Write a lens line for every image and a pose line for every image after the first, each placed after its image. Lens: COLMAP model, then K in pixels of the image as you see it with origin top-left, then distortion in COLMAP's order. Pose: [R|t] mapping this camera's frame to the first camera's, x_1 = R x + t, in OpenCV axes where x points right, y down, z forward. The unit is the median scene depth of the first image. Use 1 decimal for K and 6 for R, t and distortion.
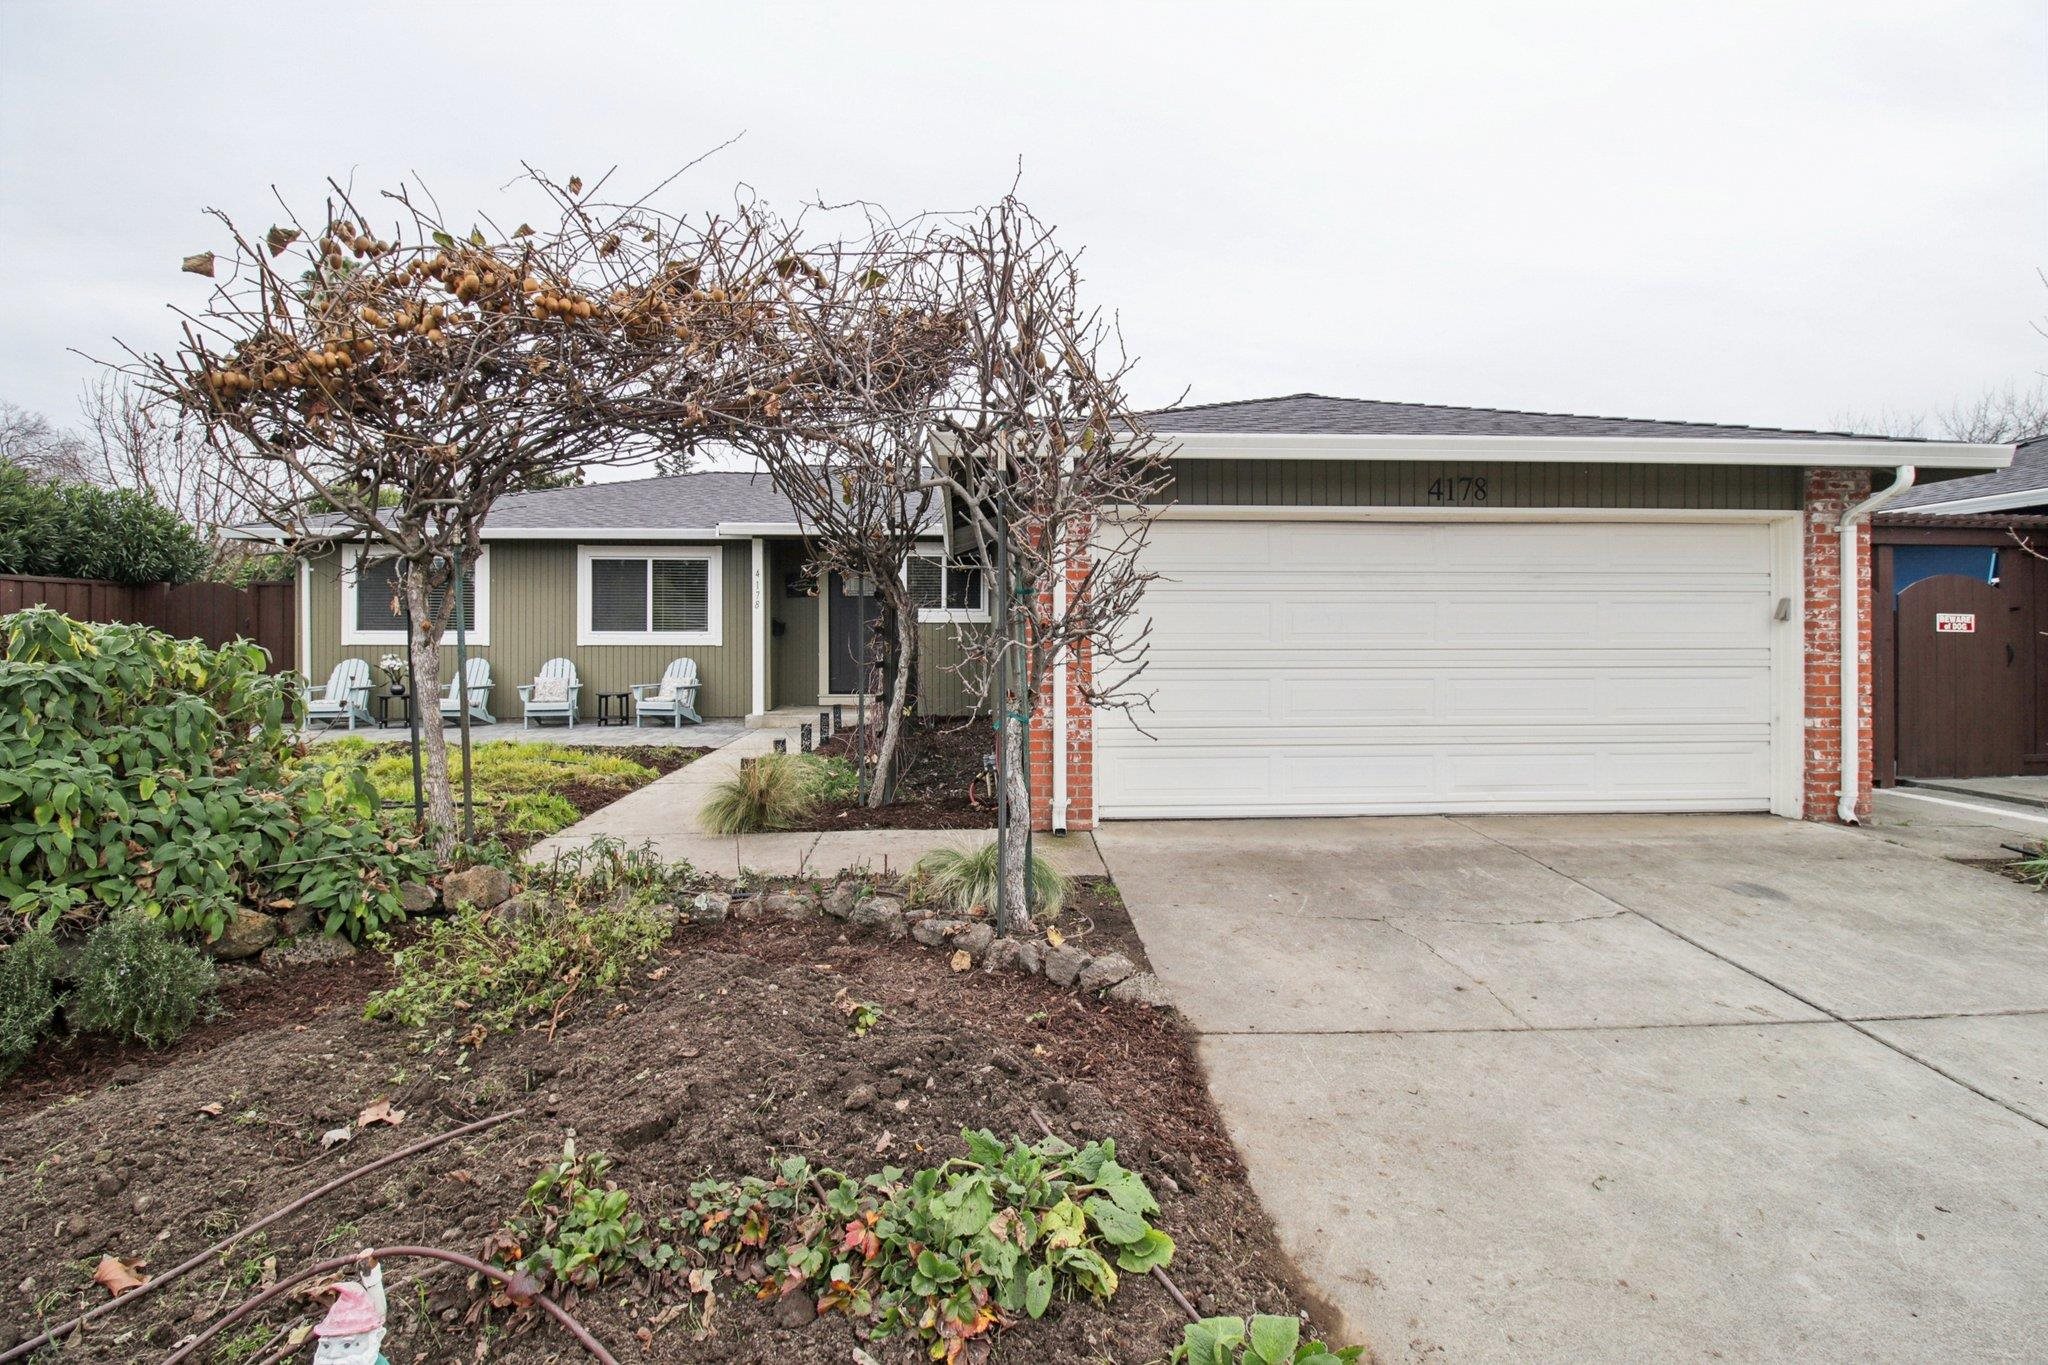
lens RADIAL K [[958.8, 0, 1014.7], [0, 958.8, 640.9], [0, 0, 1]] dist [0.000829, -0.011595]
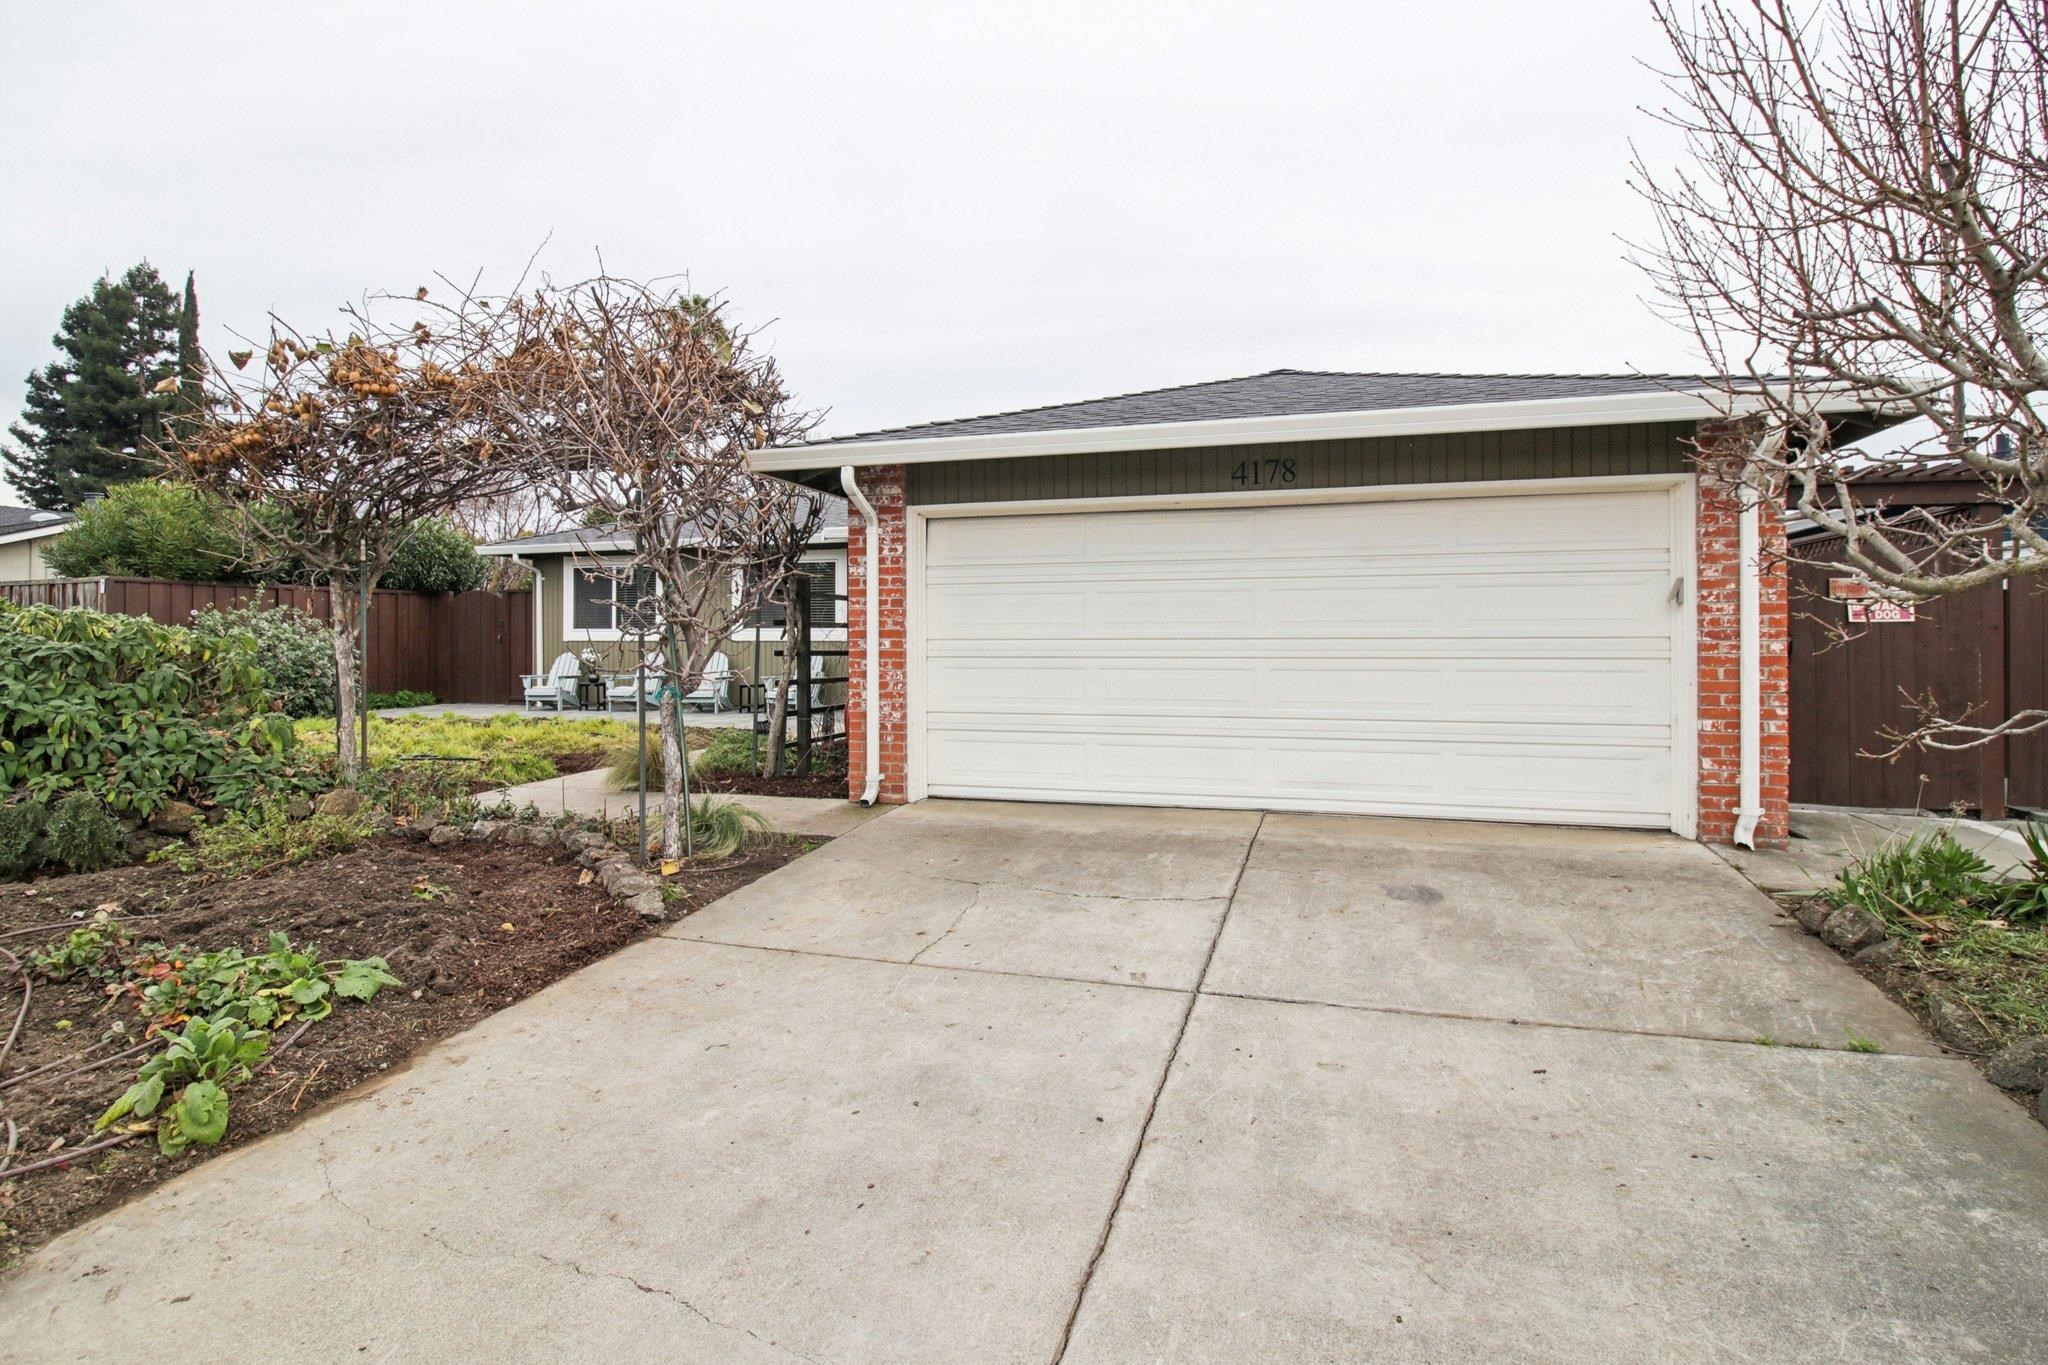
lens RADIAL K [[1036.6, 0, 1024.0], [0, 1036.6, 645.8], [0, 0, 1]] dist [0.009848, -0.016744]
pose [[0.940311, 0.000559, -0.340317, 0.587471], [0.000813, 0.999992, 0.003888, 0.011934], [0.340317, -0.003933, 0.940303, -0.062262]]
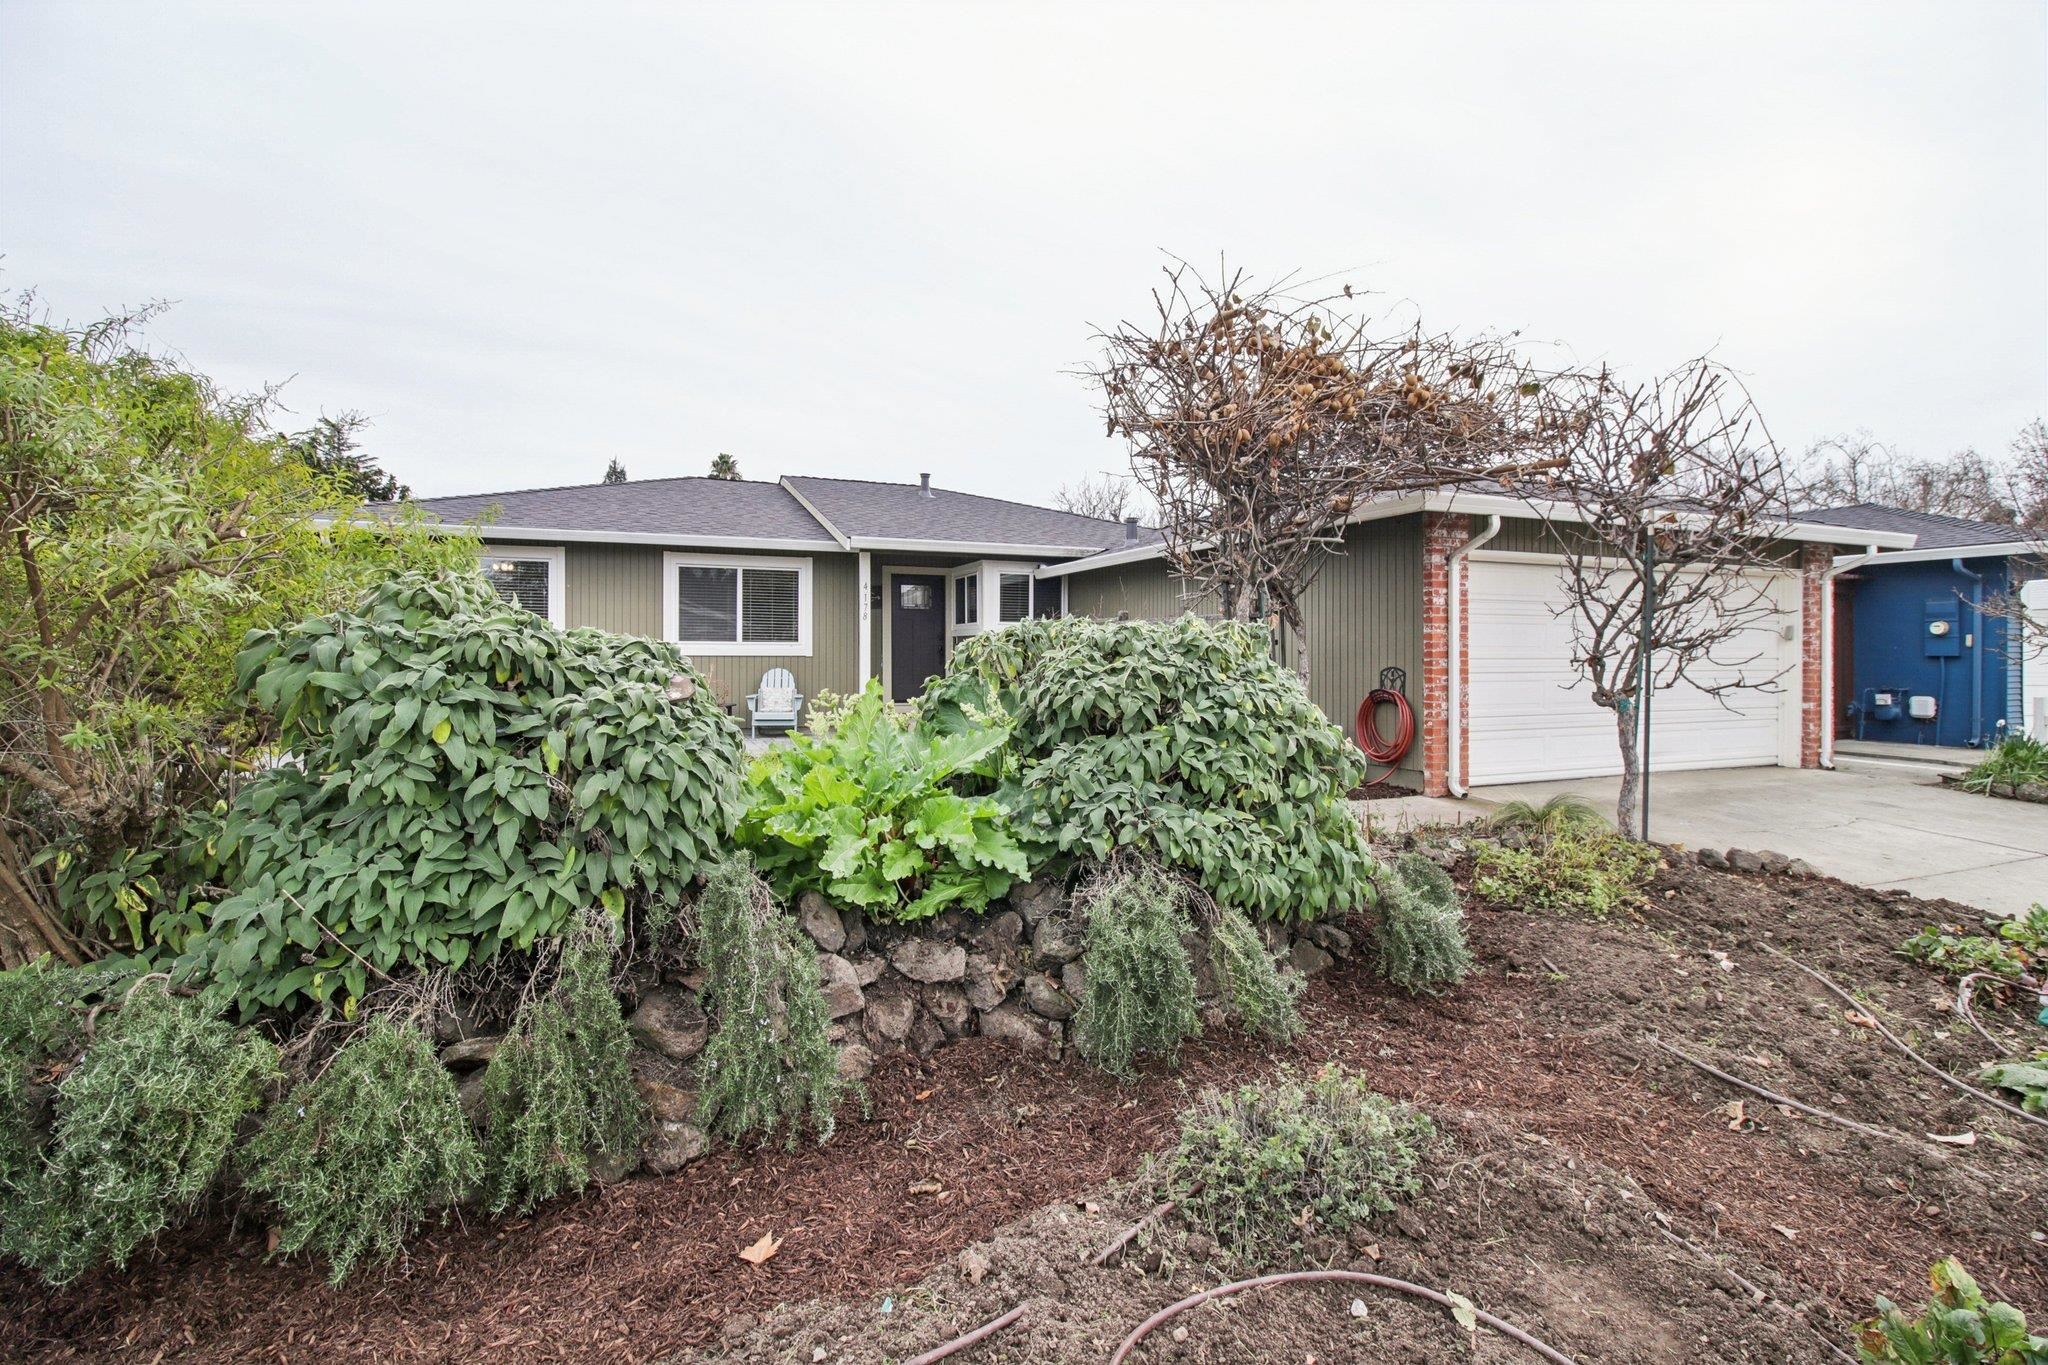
lens RADIAL K [[943.0, 0, 1027.3], [0, 943.0, 660.4], [0, 0, 1]] dist [0.000038, -0.000154]
pose [[0.941474, 0.000363, 0.337086, -0.894817], [-0.002490, 0.999980, 0.005879, 0.005595], [-0.337077, -0.006375, 0.941456, -0.024975]]
